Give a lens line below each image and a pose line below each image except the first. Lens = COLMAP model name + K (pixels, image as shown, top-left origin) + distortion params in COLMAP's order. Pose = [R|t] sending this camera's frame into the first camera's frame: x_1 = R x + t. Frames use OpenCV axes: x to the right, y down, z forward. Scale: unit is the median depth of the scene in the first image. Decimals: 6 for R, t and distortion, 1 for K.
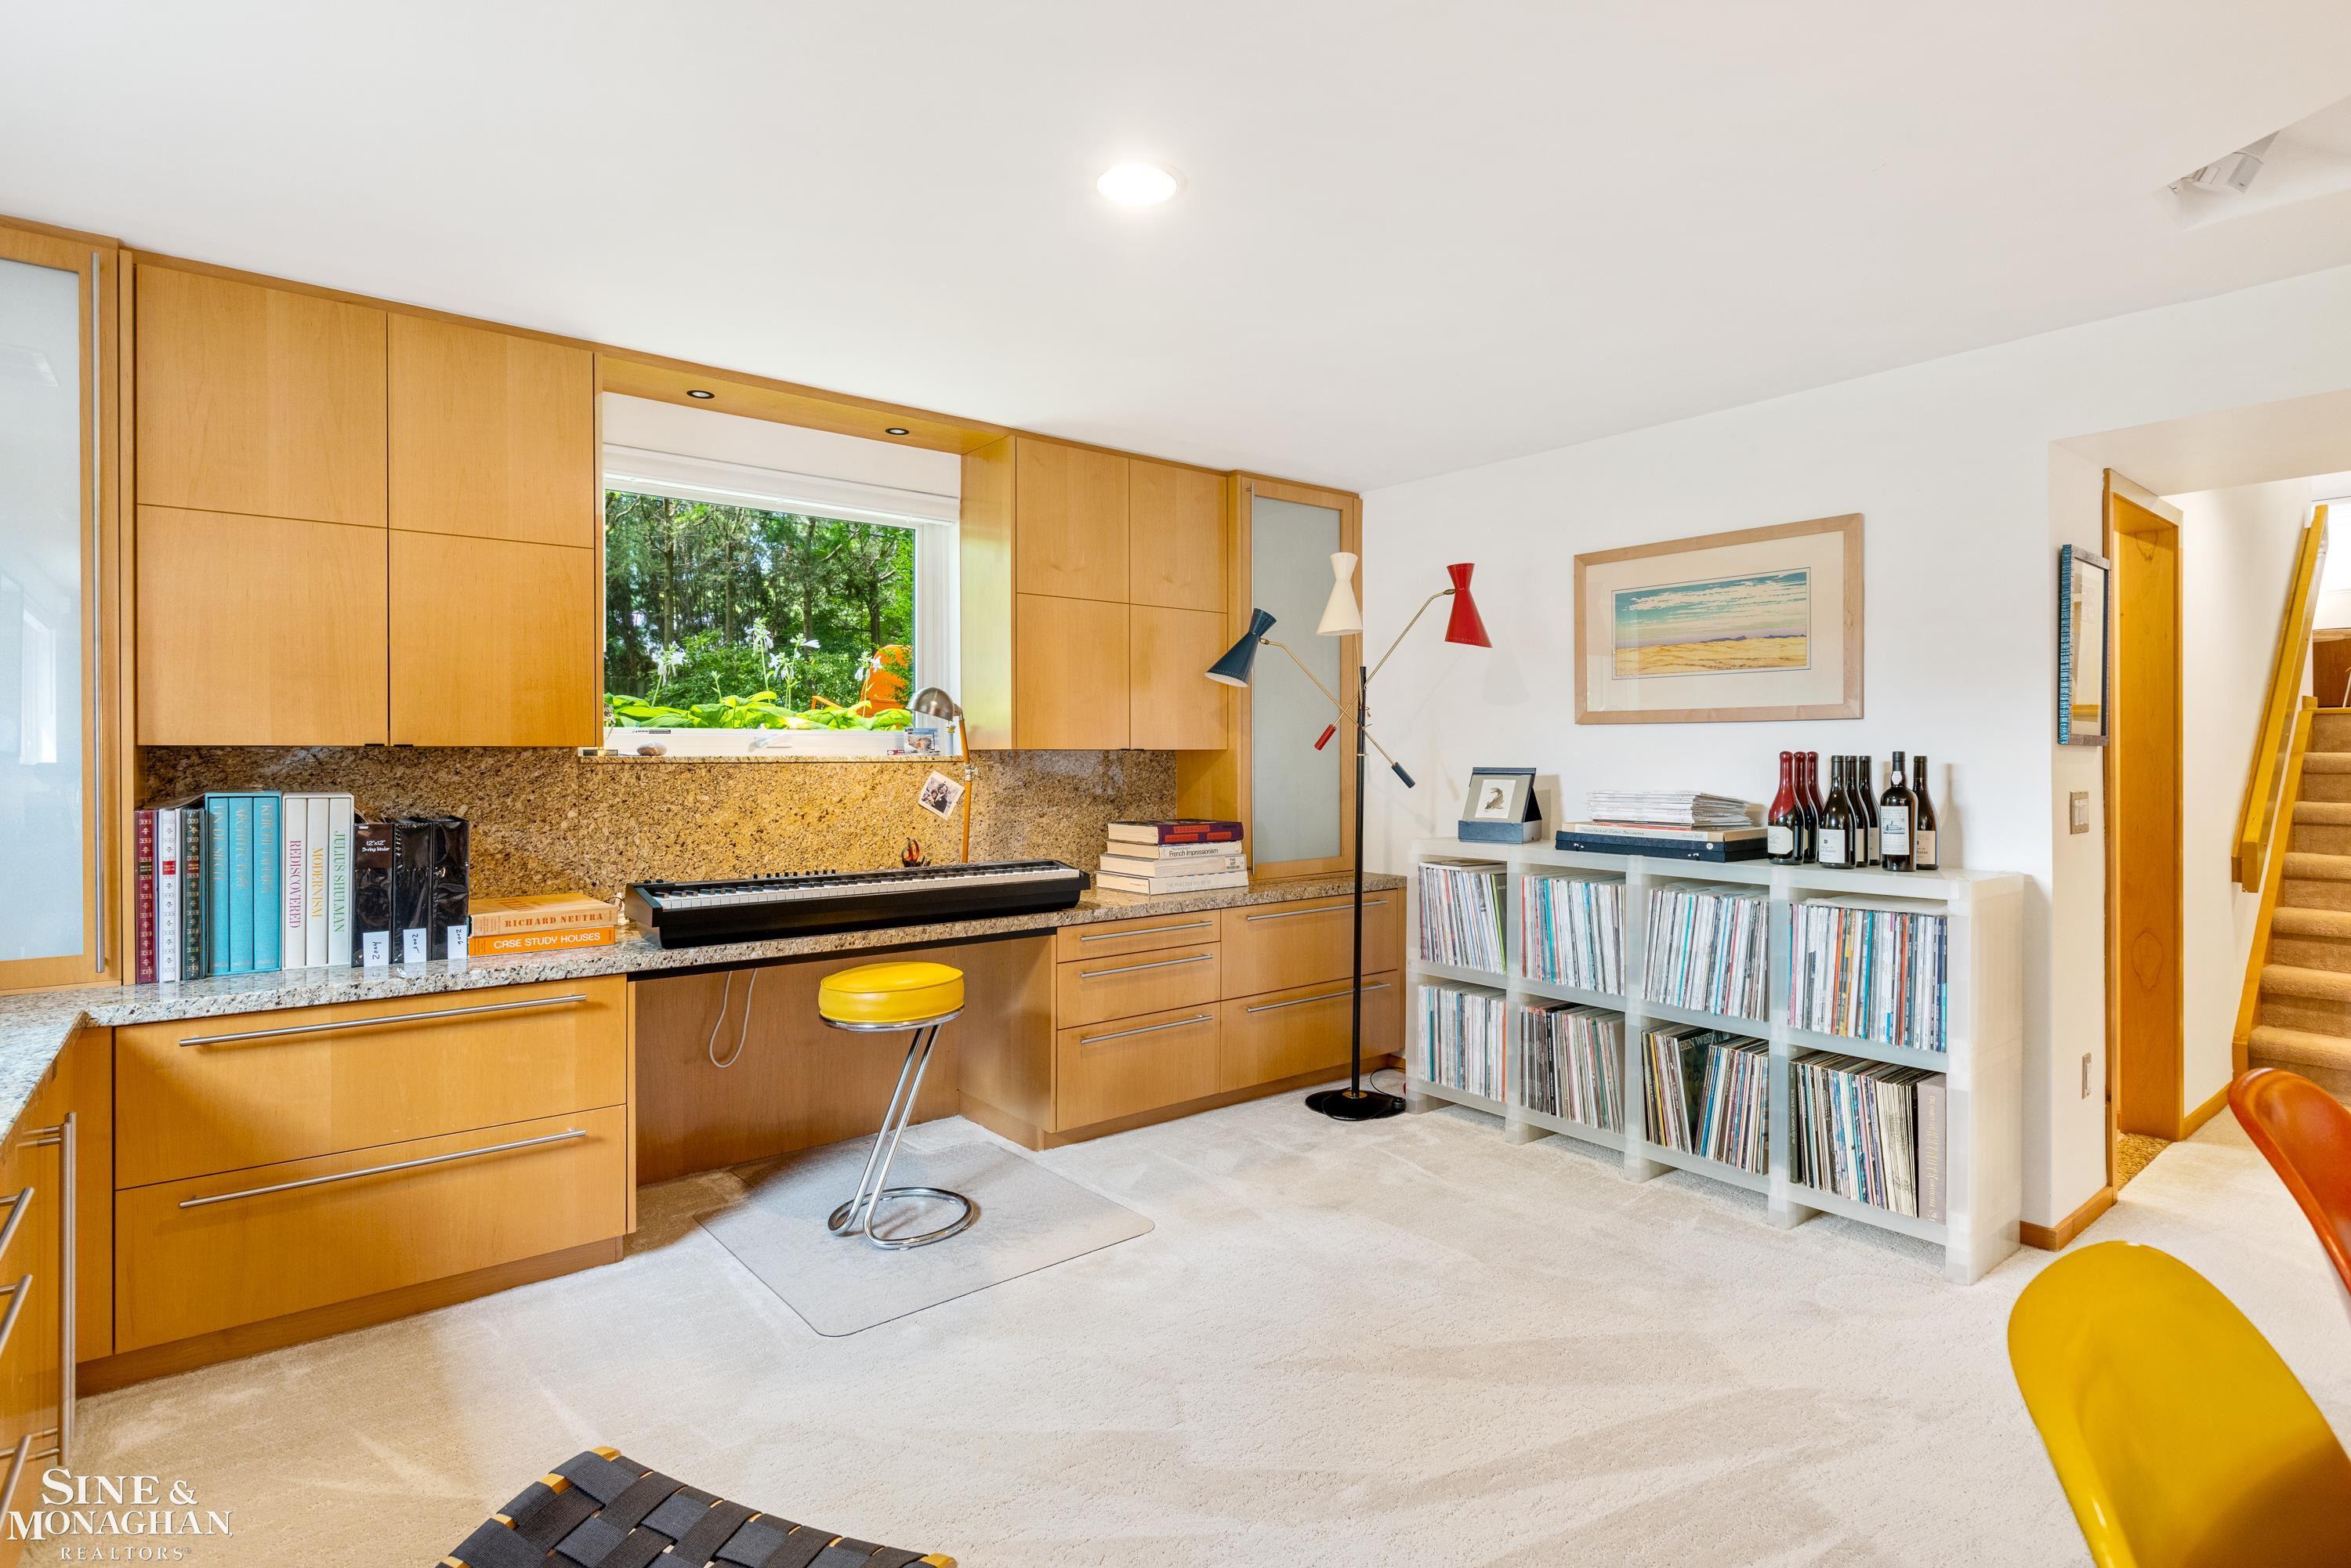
lens RADIAL K [[1154.6, 0, 1169.8], [0, 1154.6, 764.0], [0, 0, 1]] dist [-0.002824, -0.000932]
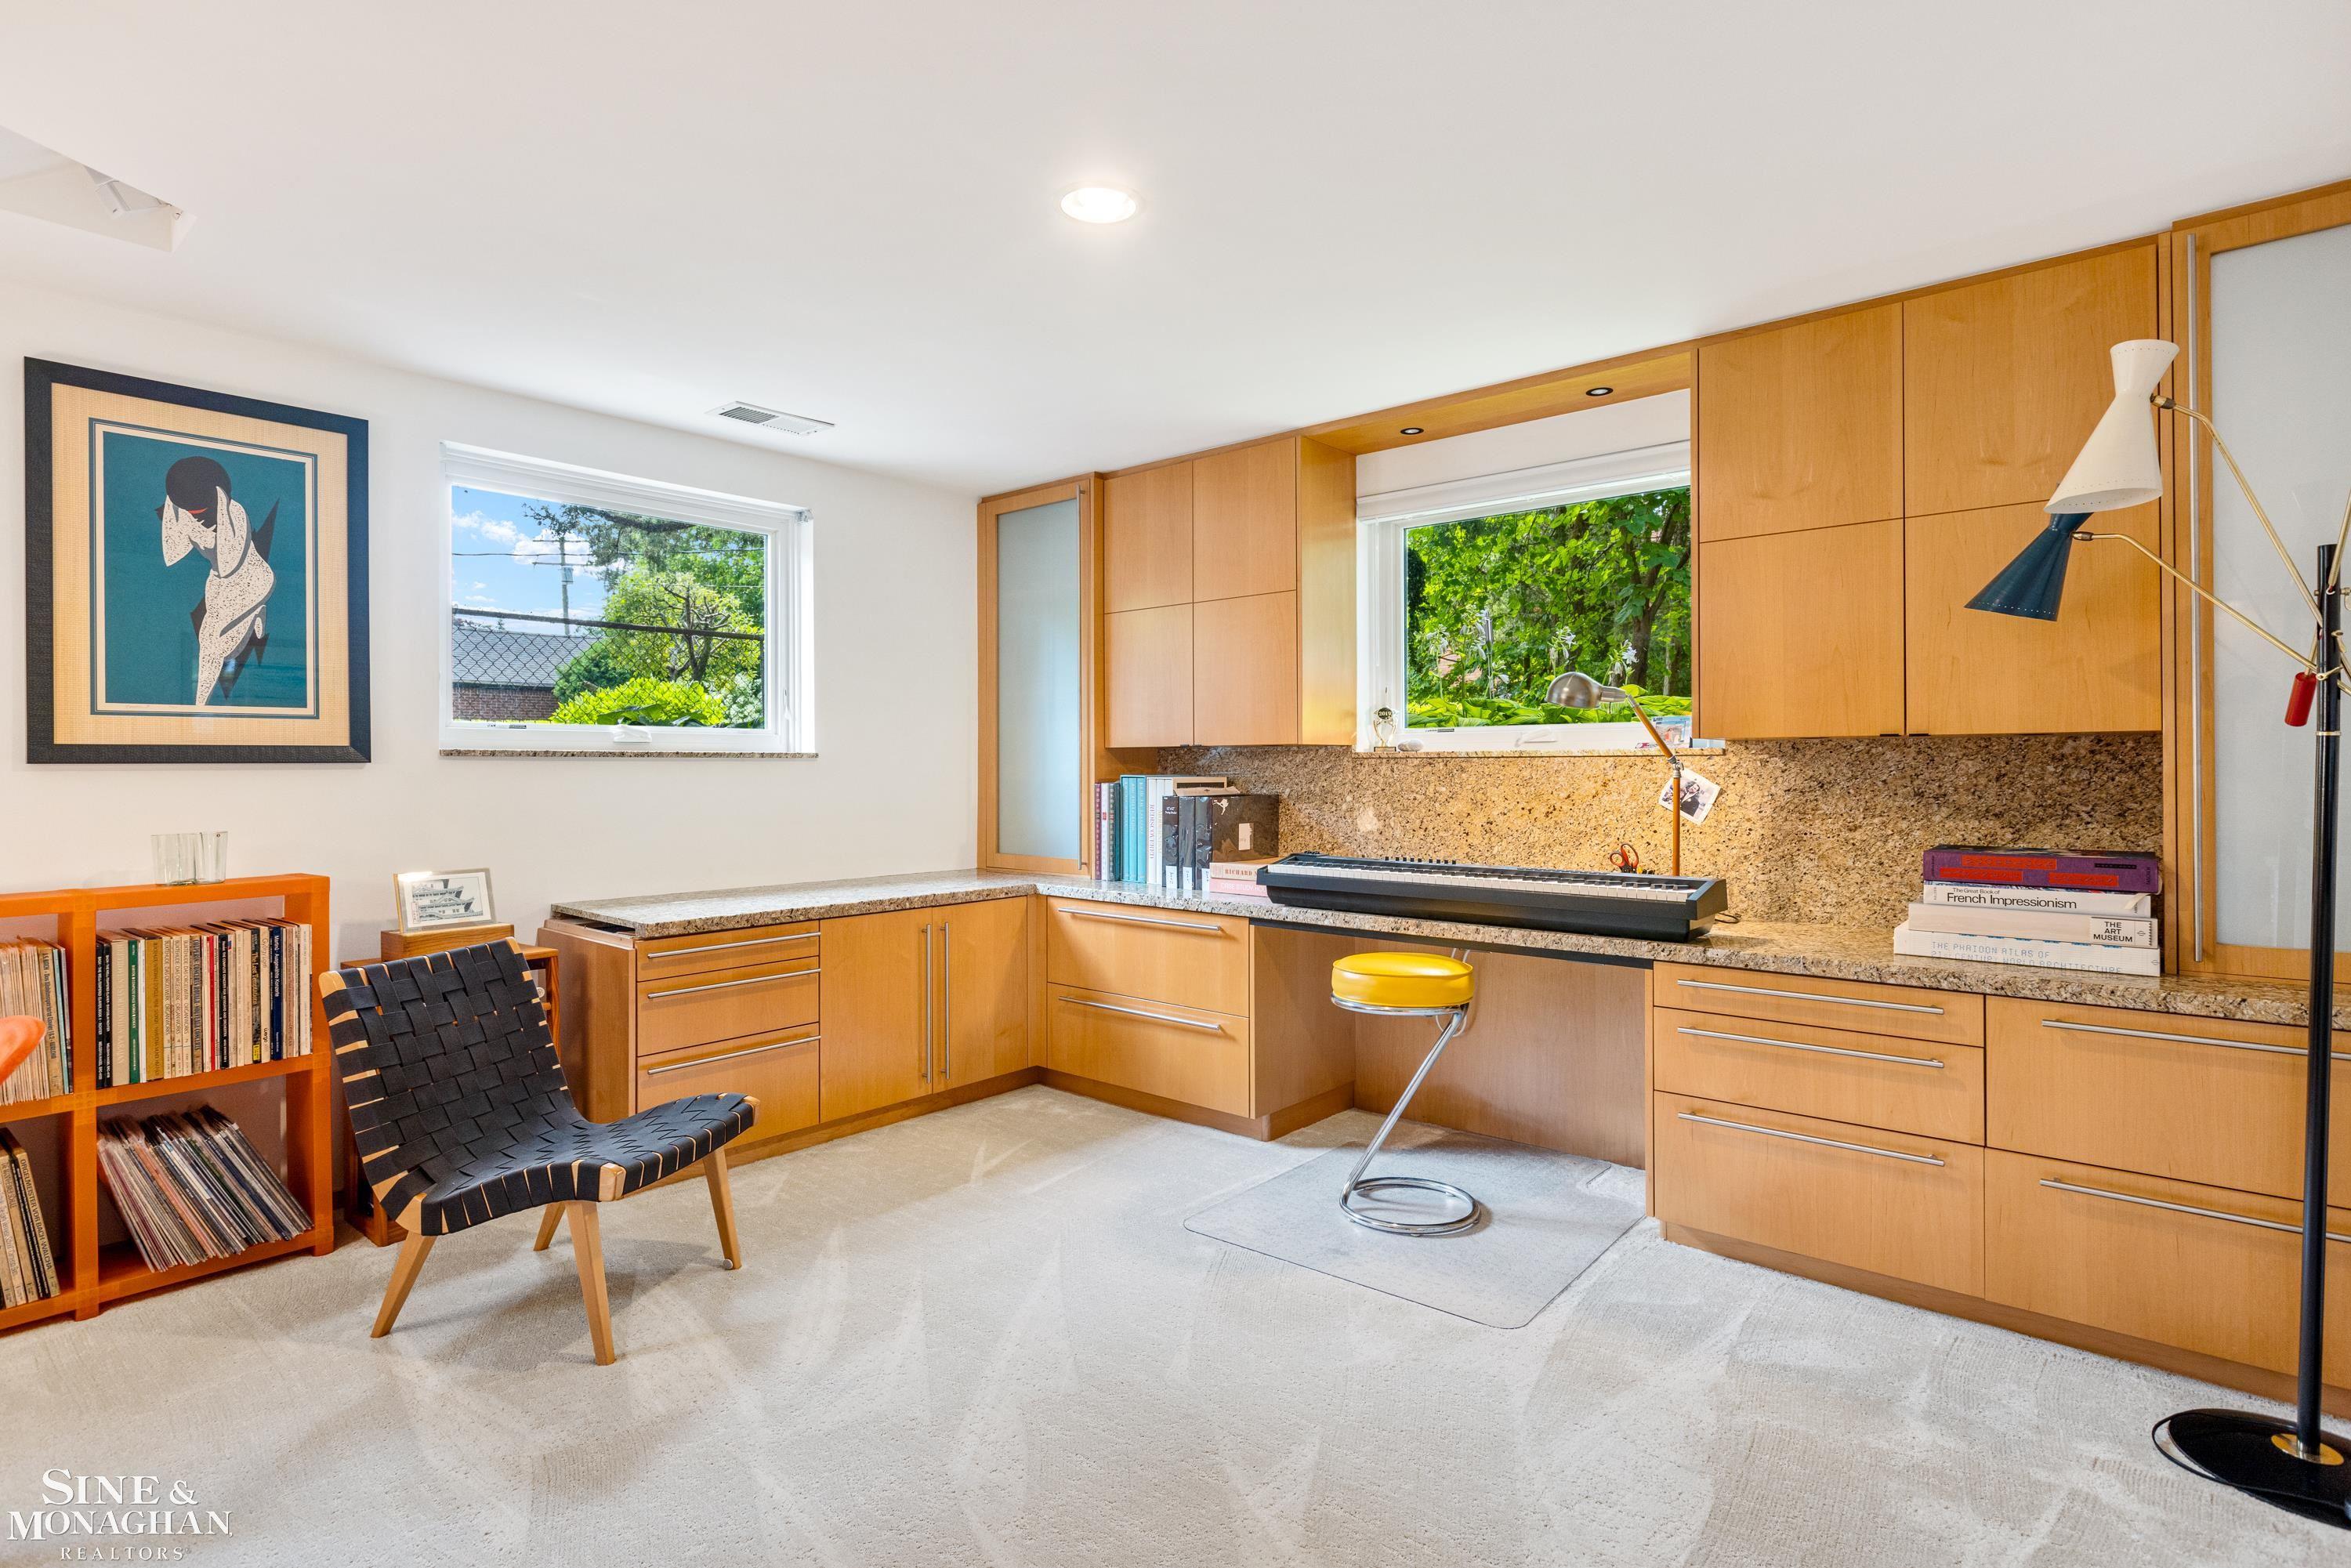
lens RADIAL K [[1154.6, 0, 1169.8], [0, 1154.6, 764.0], [0, 0, 1]] dist [-0.002824, -0.000932]
pose [[0.188610, -0.001996, -0.982050, 0.656751], [-0.004451, 0.999986, -0.002888, 0.009936], [0.982042, 0.004916, 0.188598, 0.550074]]
